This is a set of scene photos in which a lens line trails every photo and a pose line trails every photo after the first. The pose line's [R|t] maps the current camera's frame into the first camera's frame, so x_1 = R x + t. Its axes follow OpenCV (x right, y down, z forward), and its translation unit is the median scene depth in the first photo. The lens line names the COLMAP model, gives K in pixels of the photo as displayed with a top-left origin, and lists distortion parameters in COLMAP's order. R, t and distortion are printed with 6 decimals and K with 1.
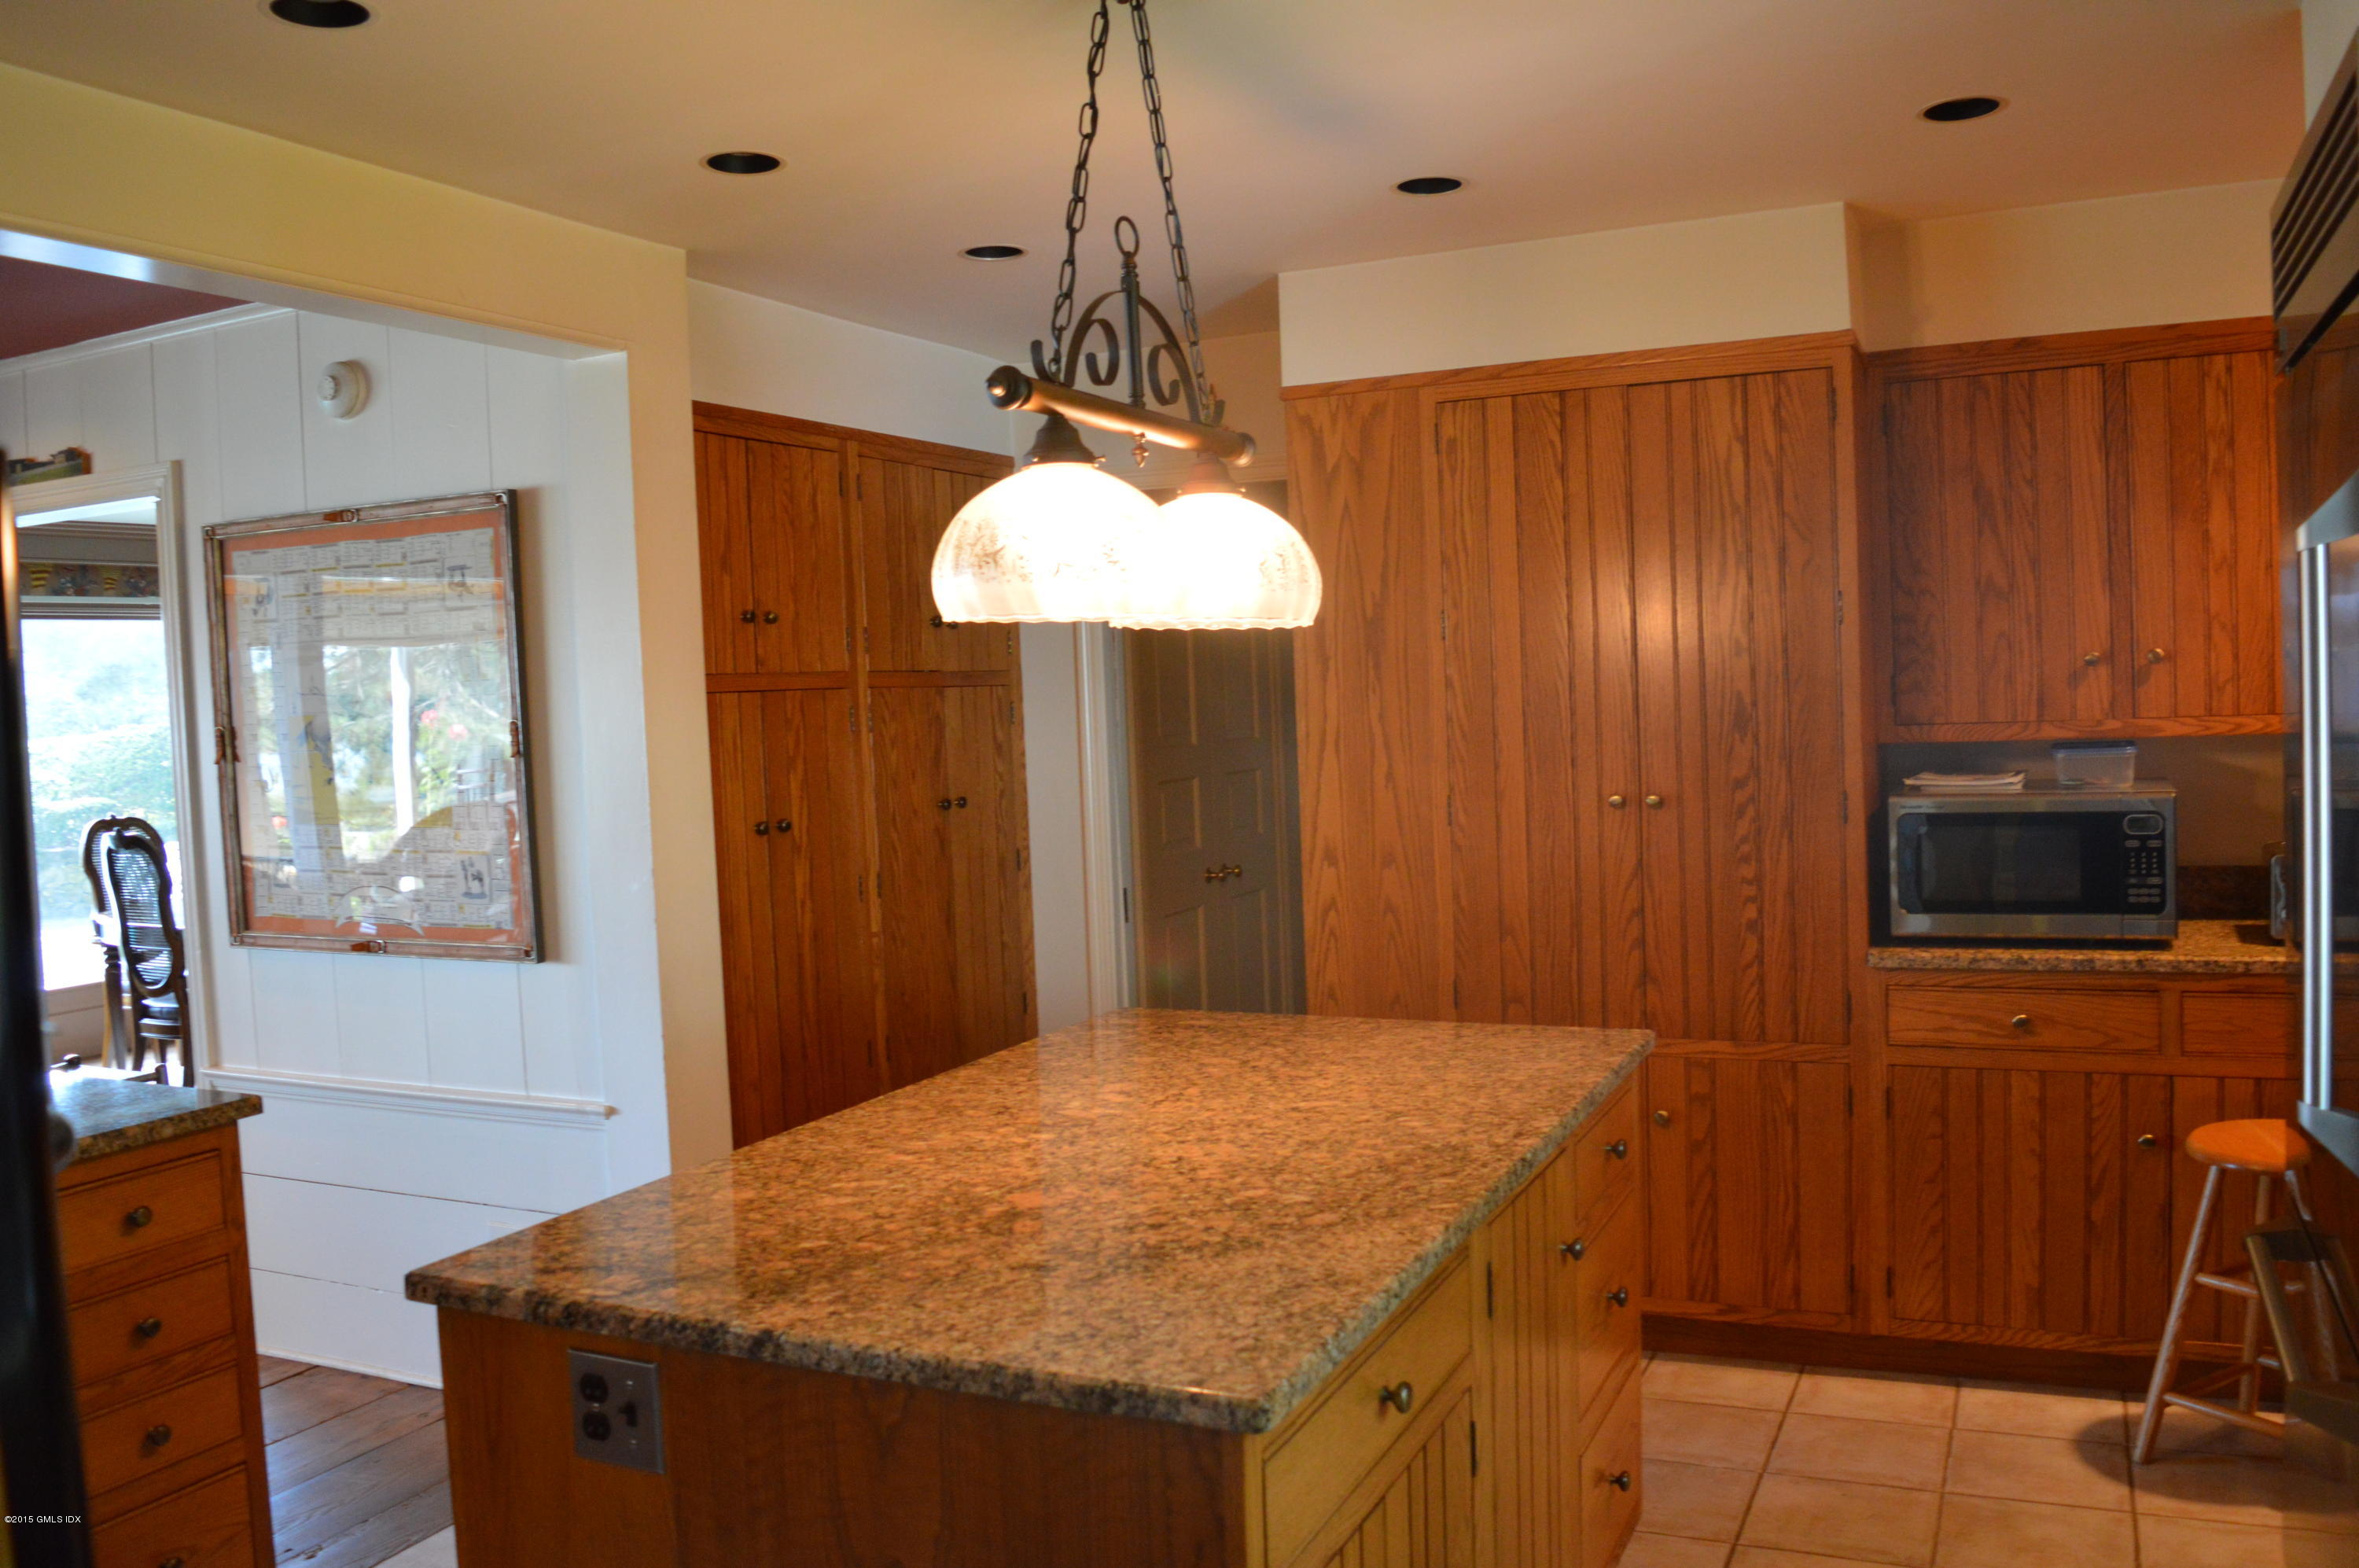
lens RADIAL K [[1861.8, 0, 1179.5], [0, 1861.8, 784.0], [0, 0, 1]] dist [-0.091224, -0.000451]
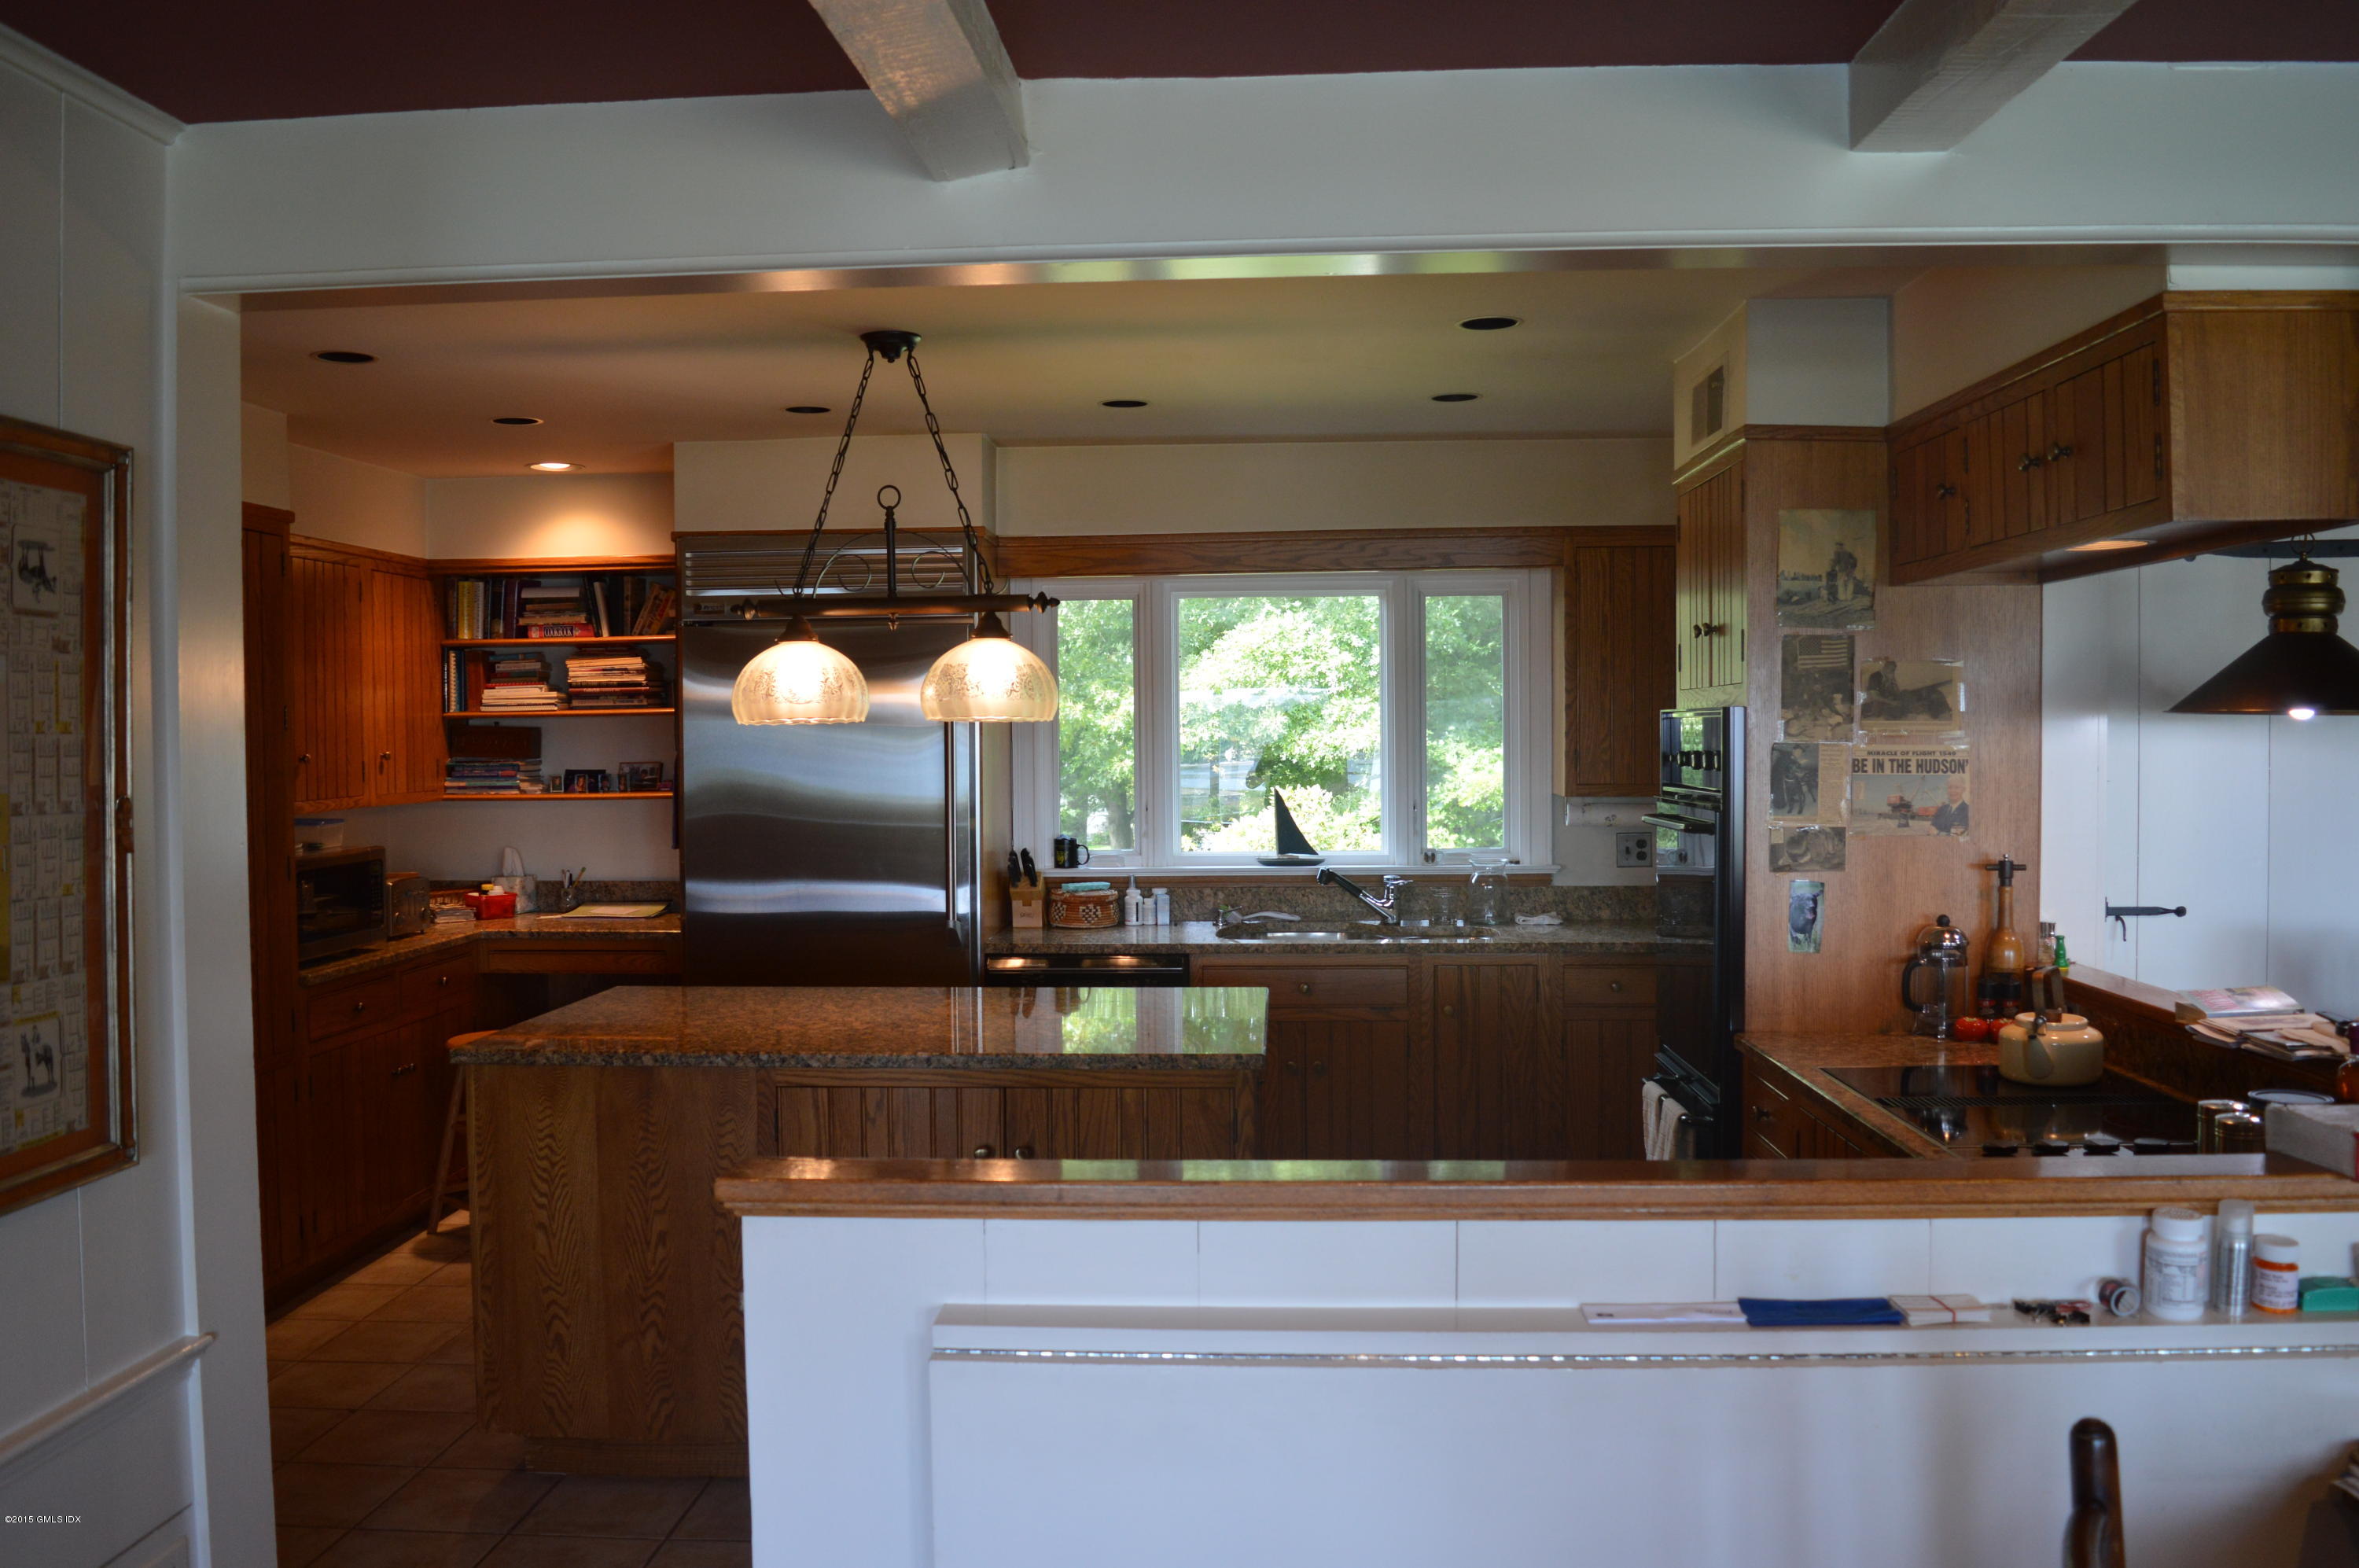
lens RADIAL K [[1861.8, 0, 1179.5], [0, 1861.8, 784.0], [0, 0, 1]] dist [-0.091224, -0.000451]
pose [[-0.365480, 0.011716, 0.930745, -1.074258], [0.060919, 0.998078, 0.011358, -0.023223], [-0.928823, 0.060851, -0.365492, 0.867270]]
